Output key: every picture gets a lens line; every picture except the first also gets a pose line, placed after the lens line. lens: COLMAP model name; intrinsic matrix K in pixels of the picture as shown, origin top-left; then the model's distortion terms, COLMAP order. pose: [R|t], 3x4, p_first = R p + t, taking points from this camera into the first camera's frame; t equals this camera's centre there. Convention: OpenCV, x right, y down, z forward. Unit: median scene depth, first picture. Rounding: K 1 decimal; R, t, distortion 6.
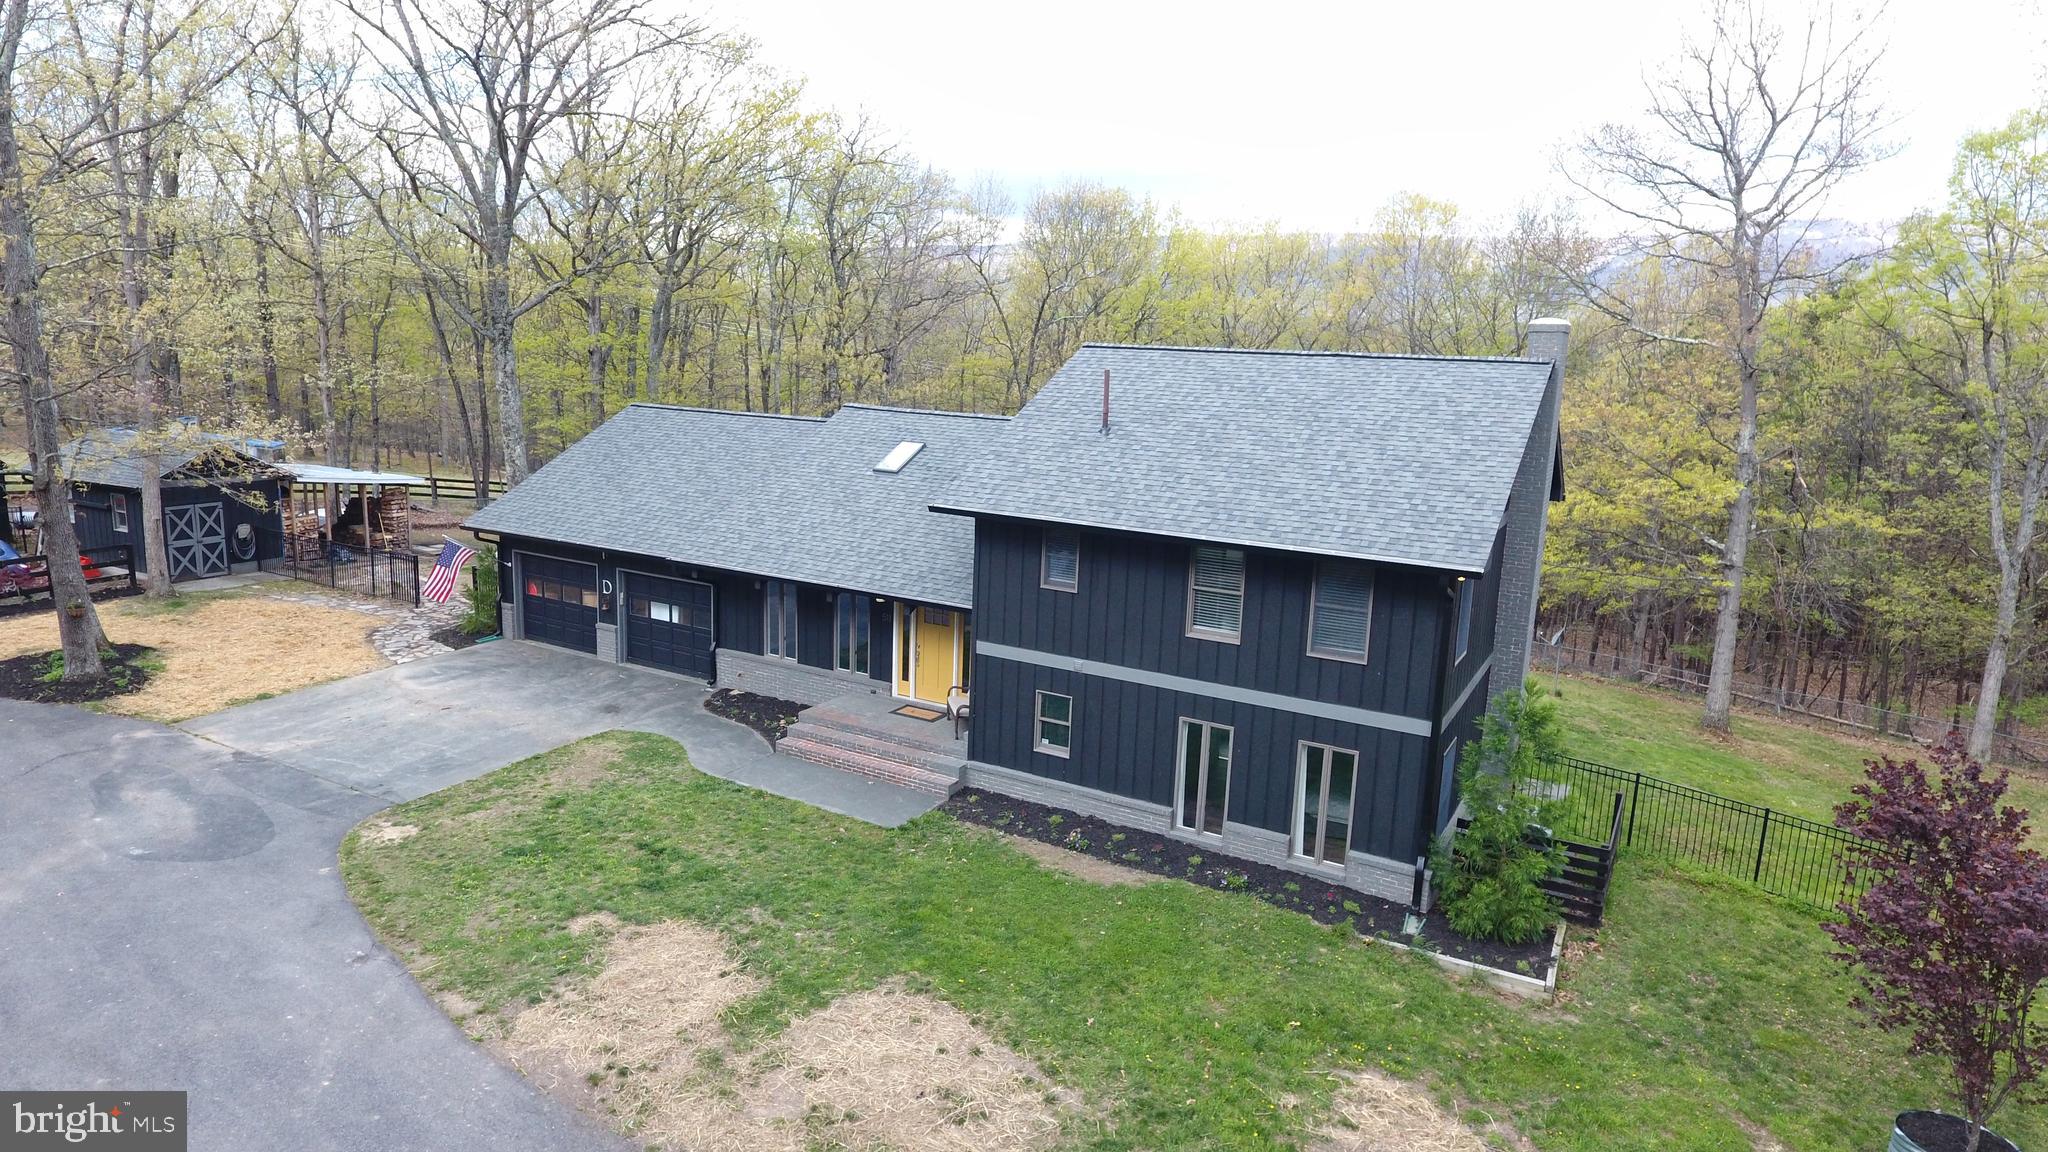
lens RADIAL K [[1197.3, 0, 1004.9], [0, 1197.3, 566.9], [0, 0, 1]] dist [-0.007275, 0.002981]
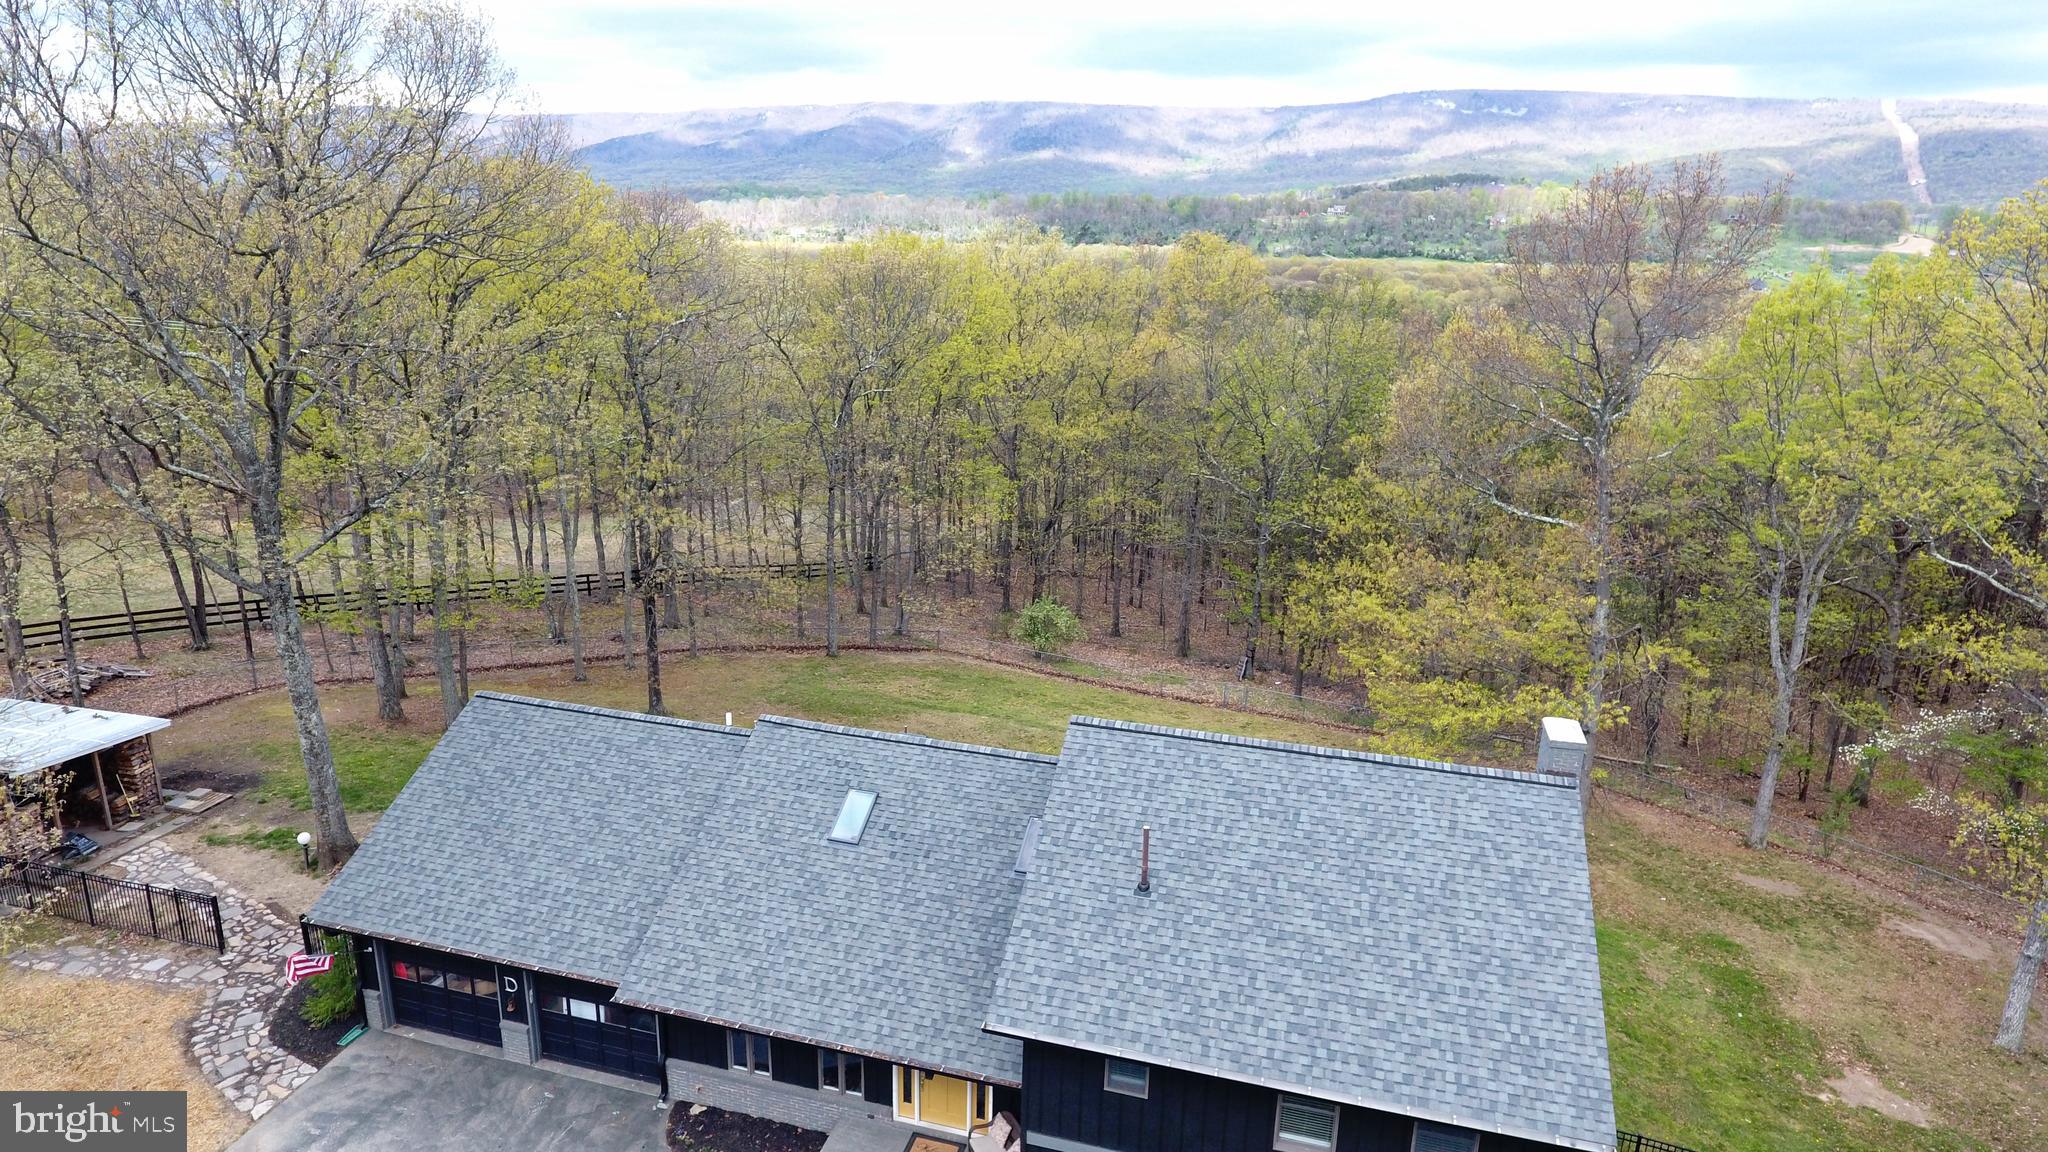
lens RADIAL K [[1197.3, 0, 1005.0], [0, 1197.3, 564.1], [0, 0, 1]] dist [-0.007275, 0.002981]
pose [[0.969764, -0.083065, 0.229473, -0.207673], [0.059845, 0.992524, 0.106367, -0.454868], [-0.236593, -0.089418, 0.967486, 0.146588]]
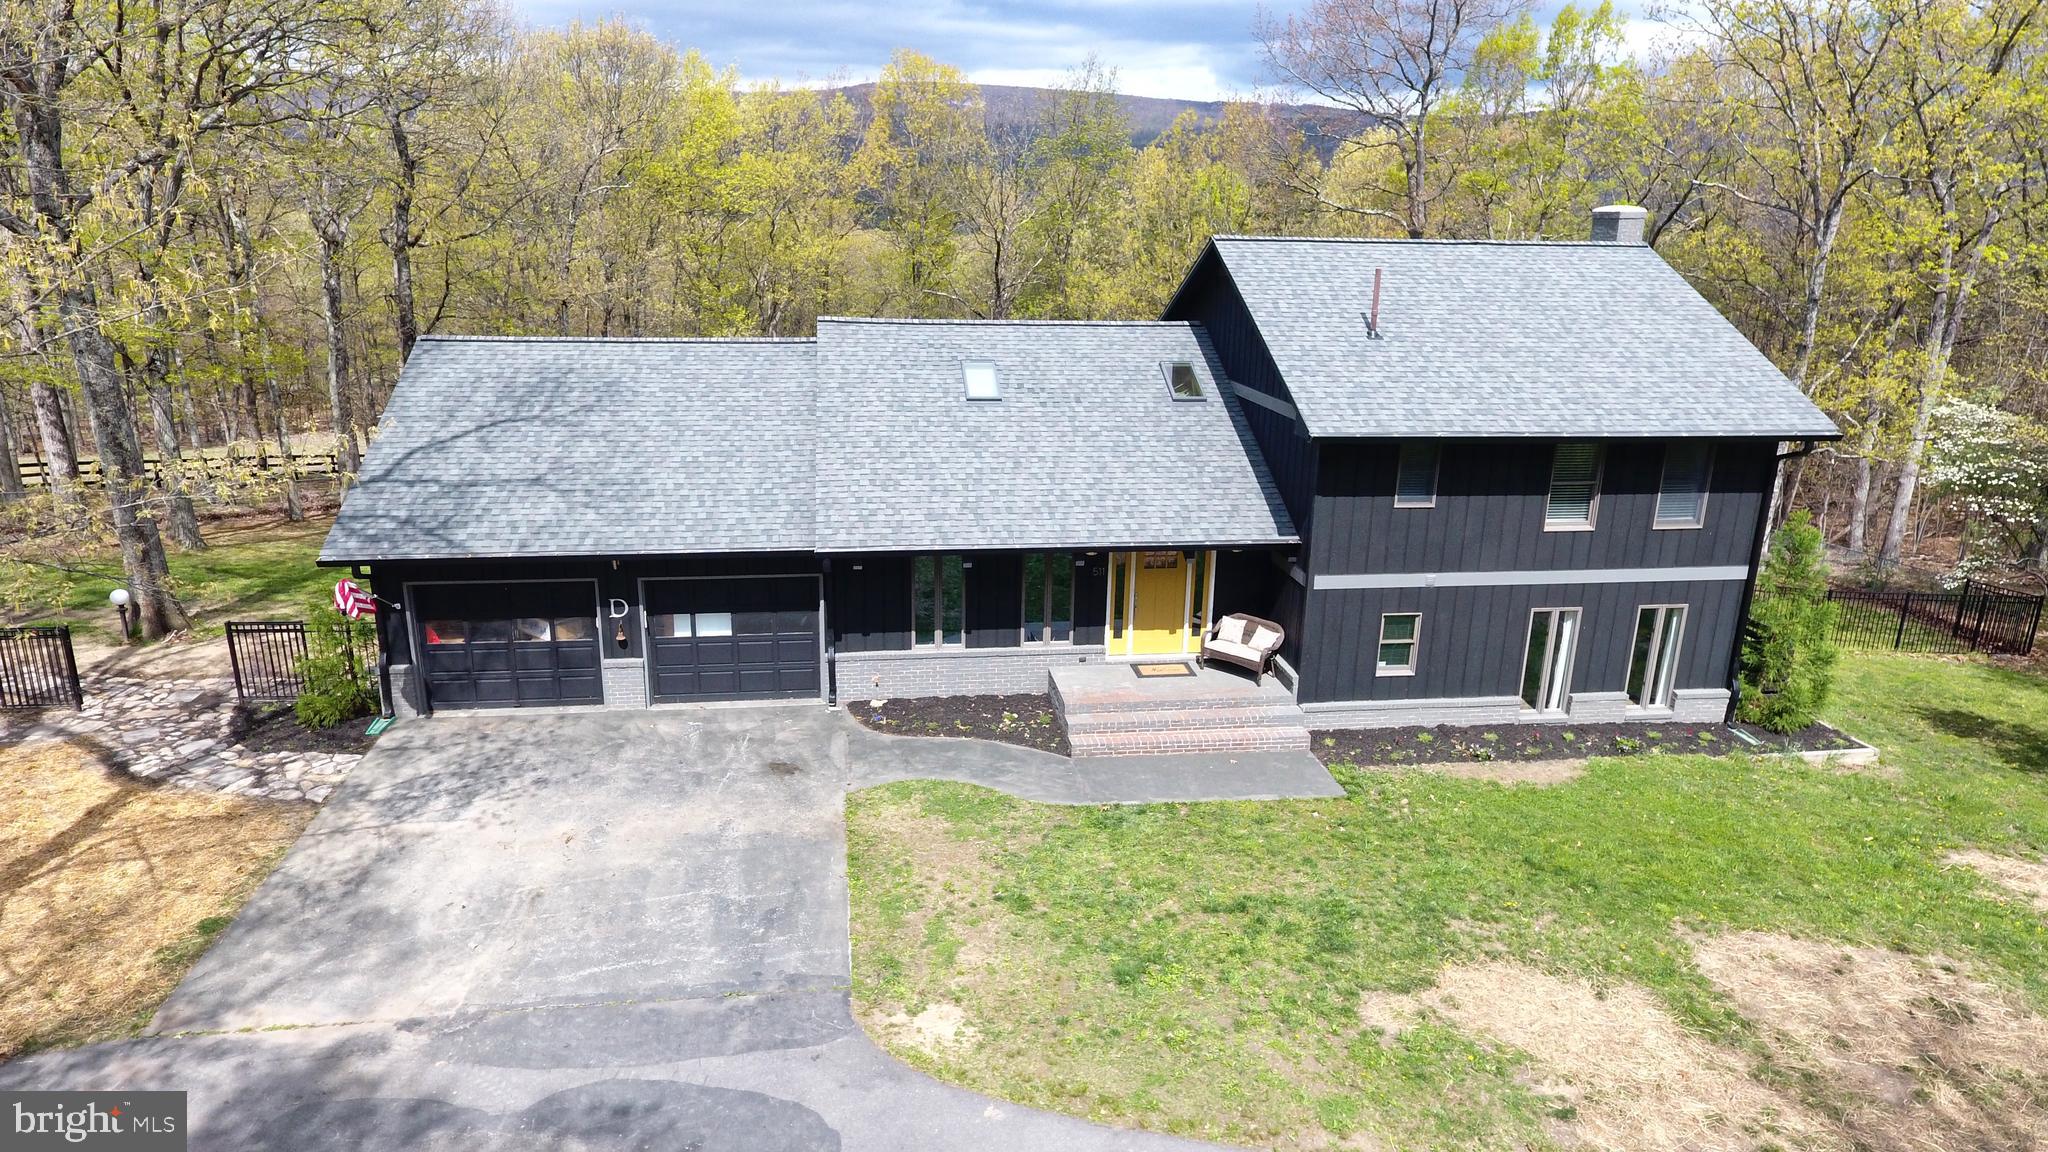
lens RADIAL K [[1197.3, 0, 1007.9], [0, 1197.3, 566.5], [0, 0, 1]] dist [-0.007275, 0.002981]
pose [[0.793384, -0.190908, 0.578011, -0.713143], [0.123617, 0.980292, 0.154098, -0.111843], [-0.596038, -0.050807, 0.801347, 0.391599]]
